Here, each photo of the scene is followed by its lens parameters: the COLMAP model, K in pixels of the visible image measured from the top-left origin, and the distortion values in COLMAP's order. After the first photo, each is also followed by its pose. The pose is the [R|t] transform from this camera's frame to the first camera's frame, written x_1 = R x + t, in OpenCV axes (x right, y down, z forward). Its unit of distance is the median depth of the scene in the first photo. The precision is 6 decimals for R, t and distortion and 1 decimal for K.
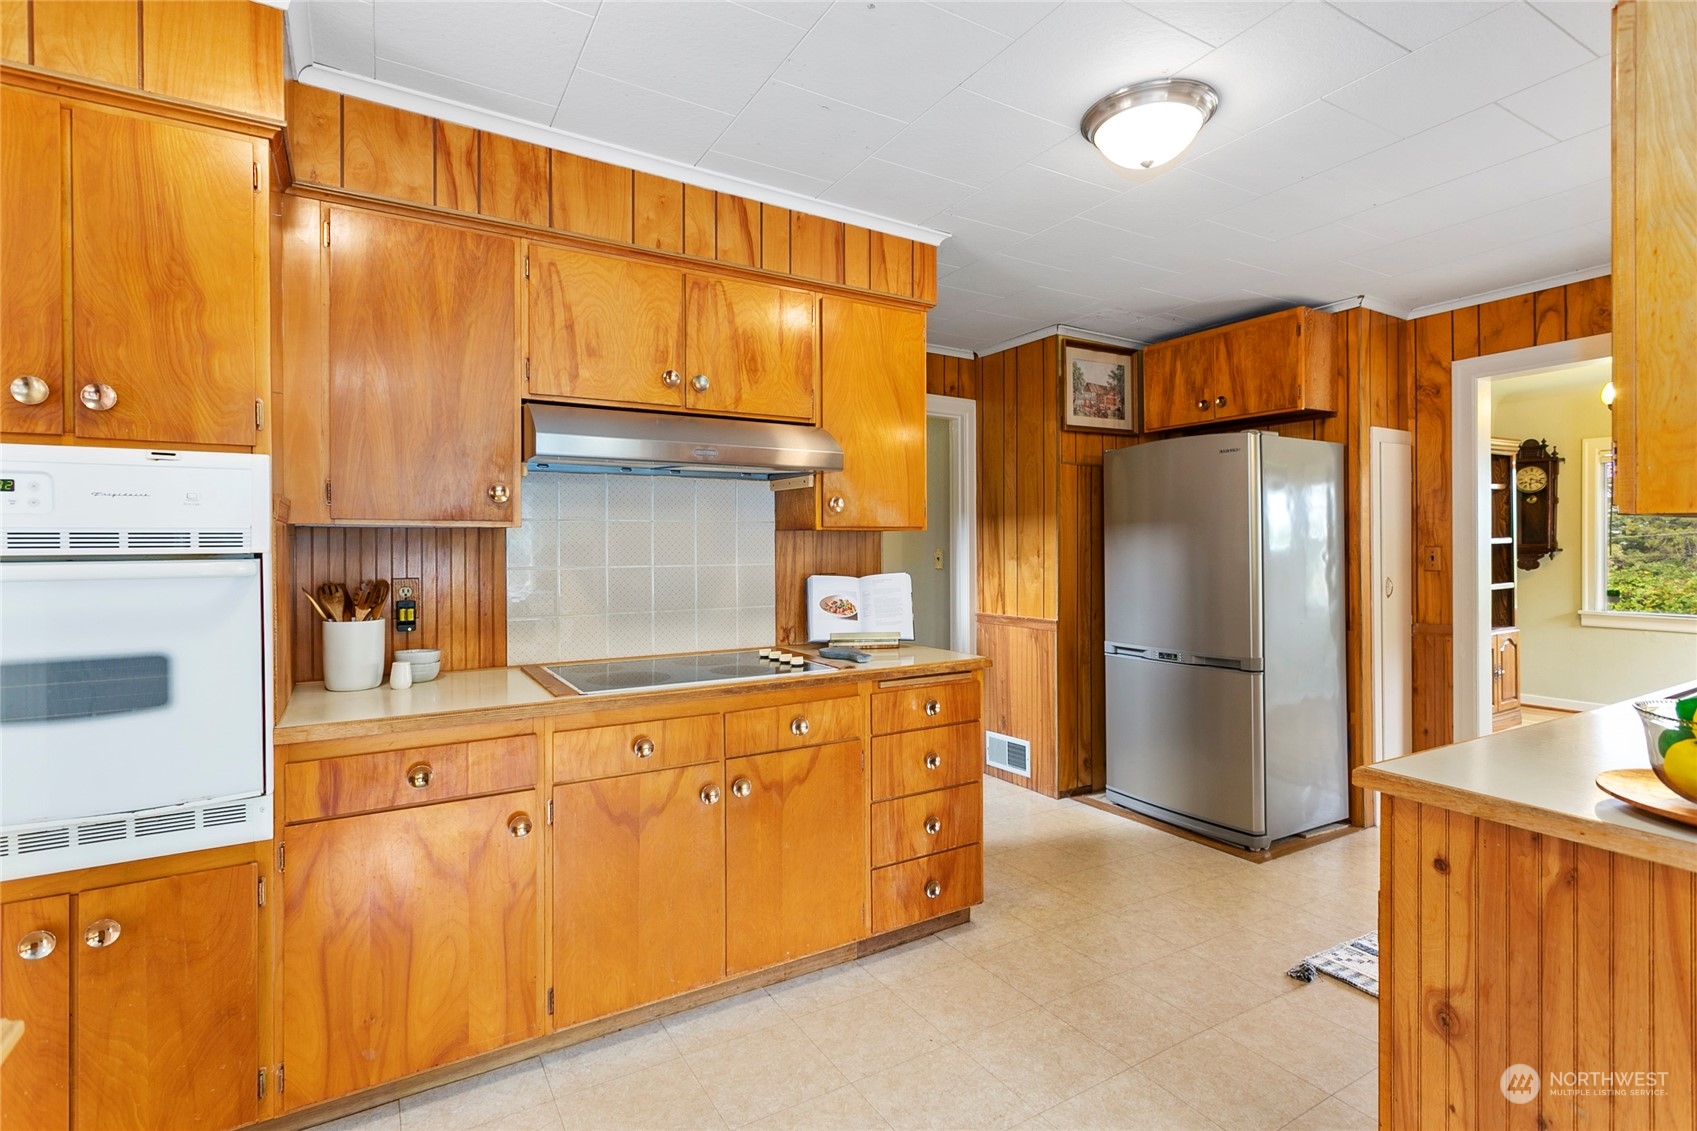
lens RADIAL K [[815.7, 0, 842.6], [0, 815.7, 545.3], [0, 0, 1]] dist [0.002856, 0.000841]
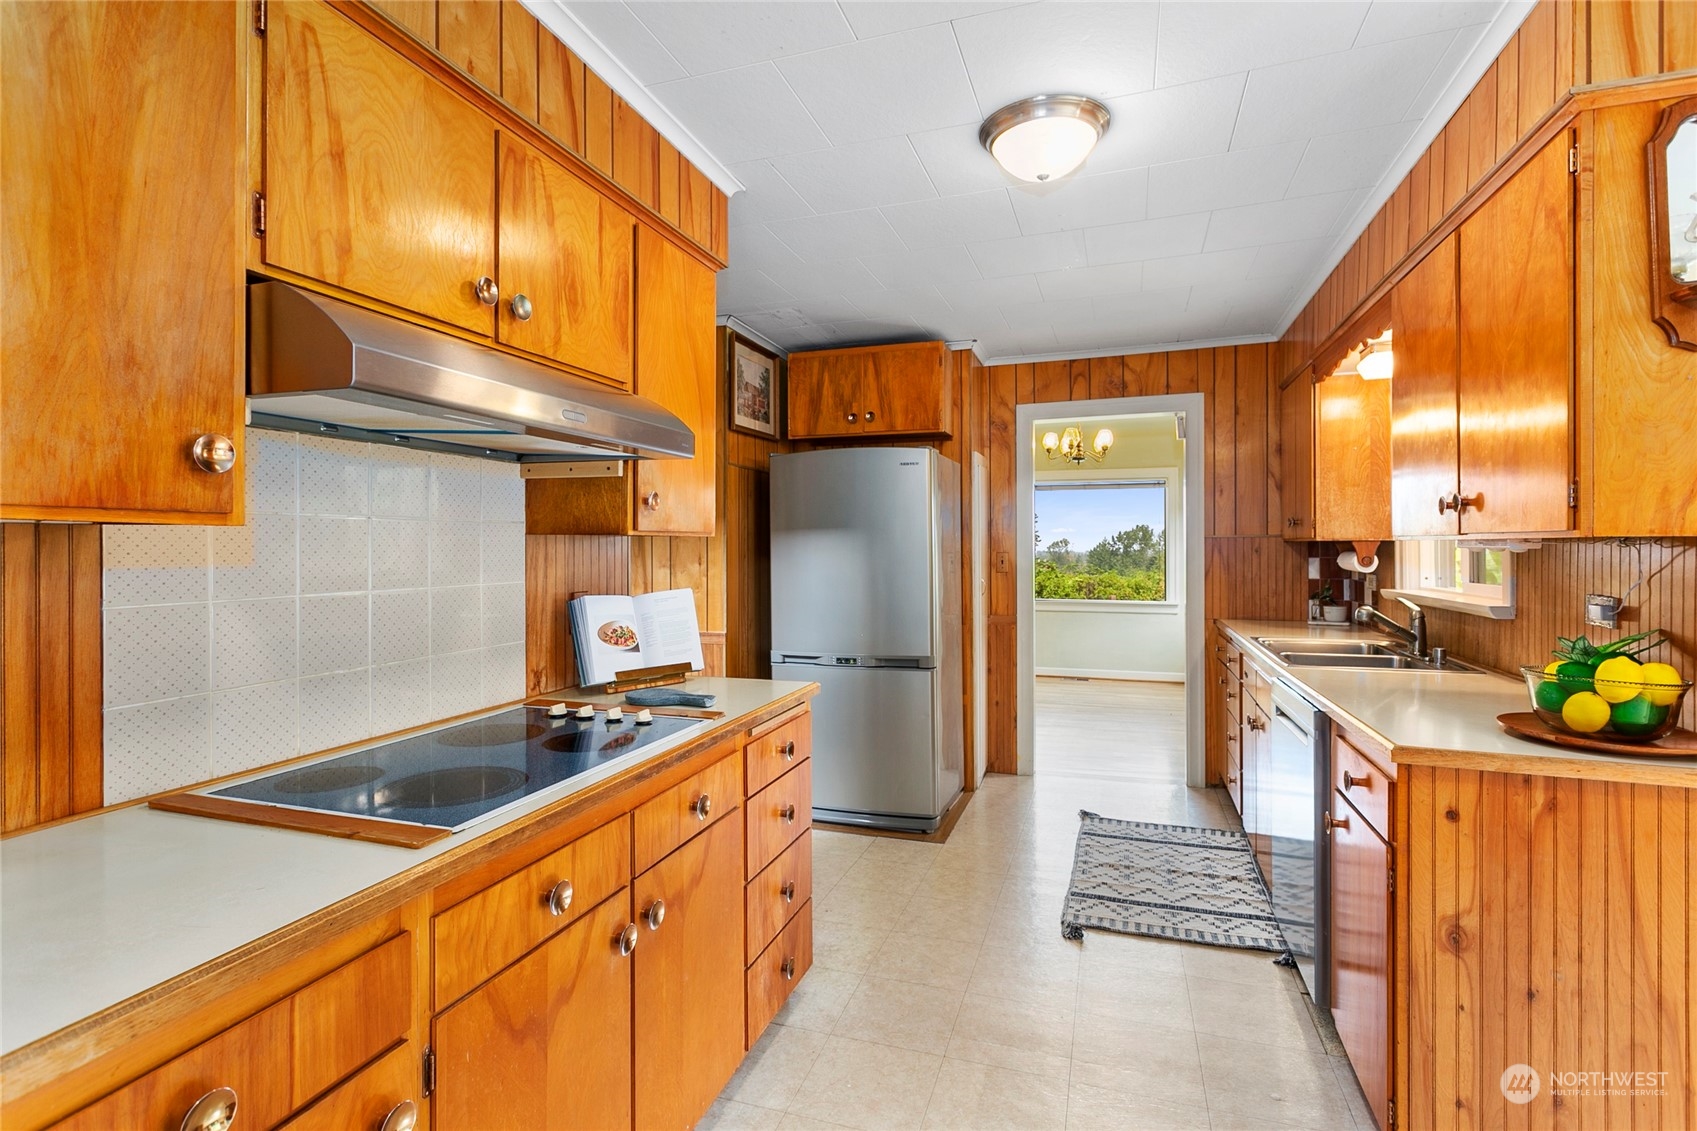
lens RADIAL K [[815.7, 0, 842.6], [0, 815.7, 545.3], [0, 0, 1]] dist [0.002856, 0.000841]
pose [[0.754438, 0.002754, 0.656365, -0.396127], [-0.000998, 0.999995, -0.003049, -0.007760], [-0.656370, 0.001645, 0.754437, 0.336667]]
